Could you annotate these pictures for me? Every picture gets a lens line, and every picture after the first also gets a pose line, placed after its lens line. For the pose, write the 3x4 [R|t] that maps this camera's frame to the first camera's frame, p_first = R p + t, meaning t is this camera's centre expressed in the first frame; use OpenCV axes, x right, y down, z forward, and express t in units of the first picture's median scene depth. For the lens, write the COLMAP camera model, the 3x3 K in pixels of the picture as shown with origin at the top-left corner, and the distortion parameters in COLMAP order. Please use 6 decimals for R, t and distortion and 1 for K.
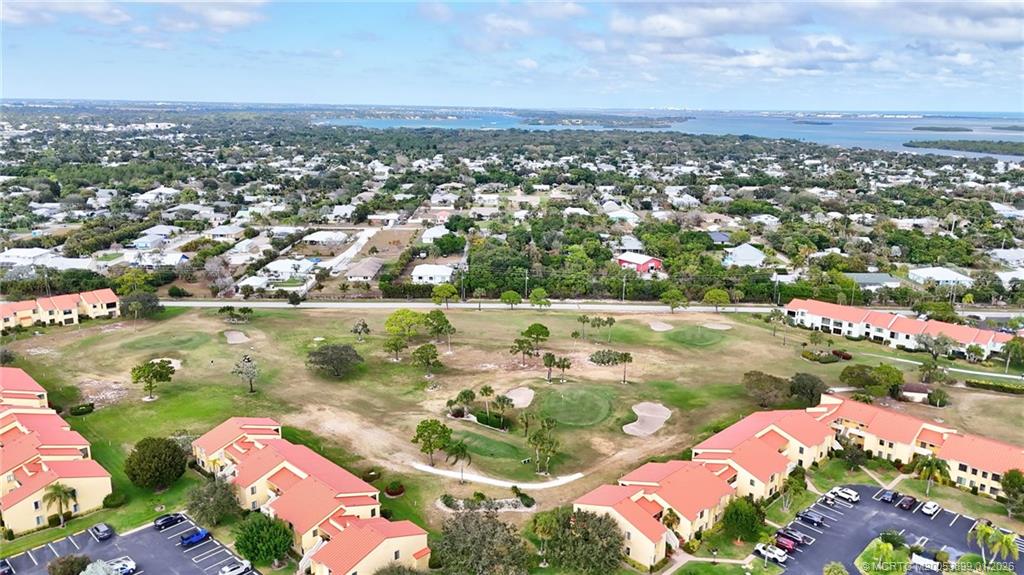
lens RADIAL K [[743.0, 0, 512.0], [0, 743.0, 287.5], [0, 0, 1]] dist [0.021748, -0.004898]
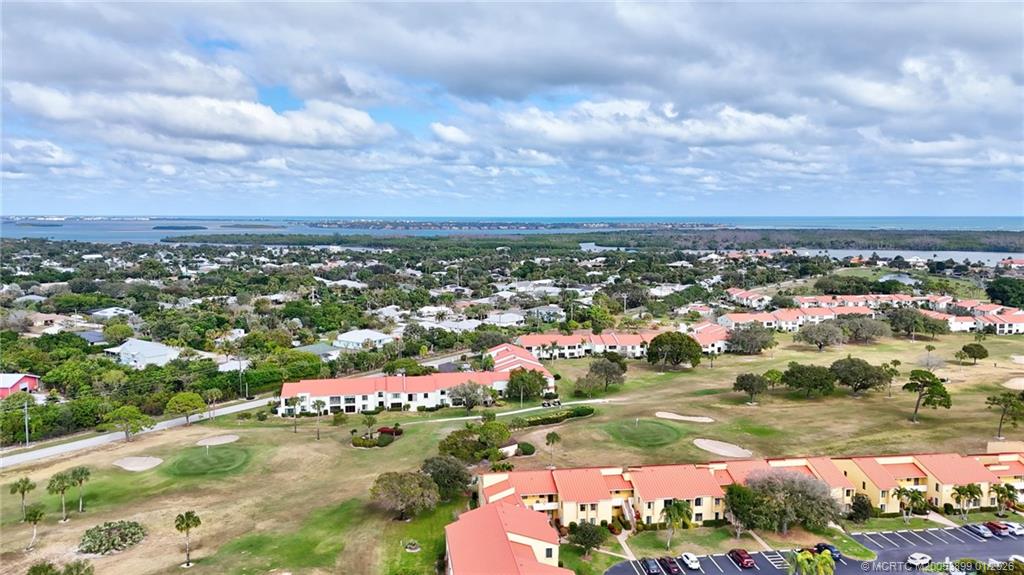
lens RADIAL K [[740.6, 0, 512.0], [0, 740.6, 287.5], [0, 0, 1]] dist [0.097129, -0.107691]
pose [[0.589029, -0.088988, 0.803197, -0.125772], [0.194530, 0.980305, -0.034050, -0.012120], [-0.784348, 0.176303, 0.594739, 0.338607]]
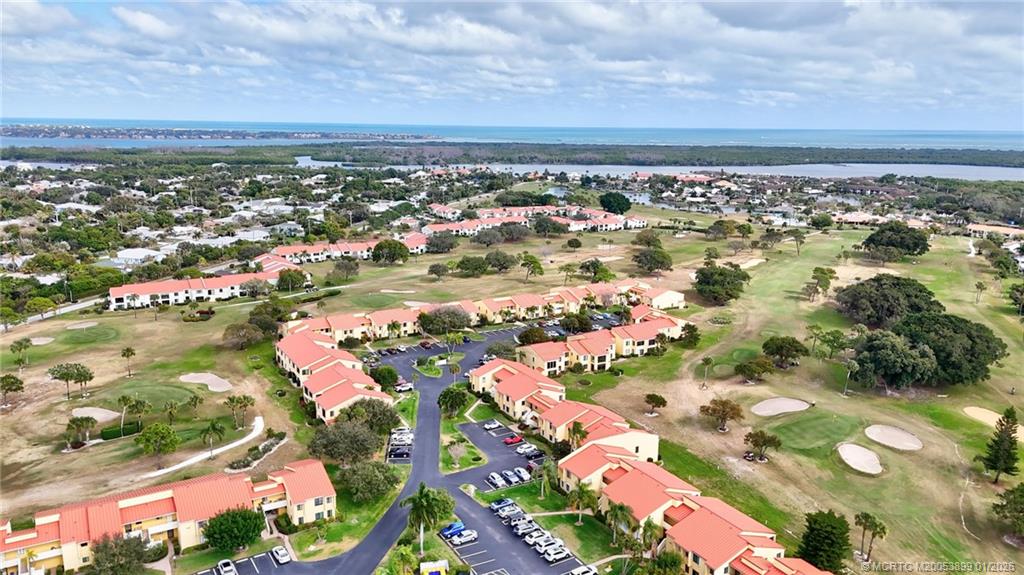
lens RADIAL K [[743.0, 0, 512.0], [0, 743.0, 287.5], [0, 0, 1]] dist [0.021748, -0.004898]
pose [[0.249584, -0.213580, 0.944506, -0.568437], [0.213837, 0.963451, 0.161358, -0.040517], [-0.944448, 0.161698, 0.286133, 0.130375]]
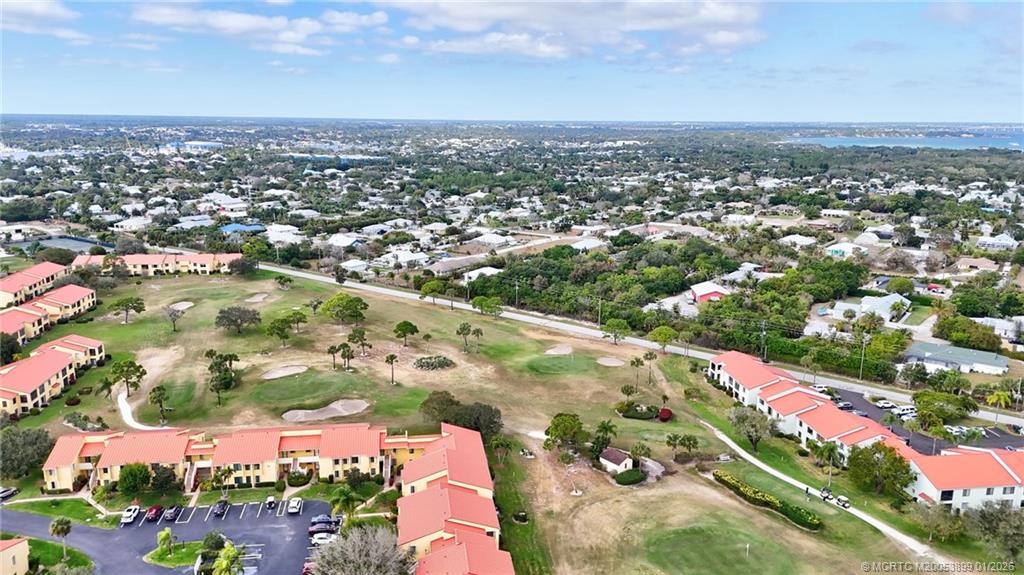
lens RADIAL K [[743.0, 0, 512.0], [0, 743.0, 287.5], [0, 0, 1]] dist [0.021748, -0.004898]
pose [[0.795363, 0.127725, -0.592524, 0.718093], [-0.141221, 0.989693, 0.023773, -0.042355], [0.589453, 0.064769, 0.805202, 0.214330]]
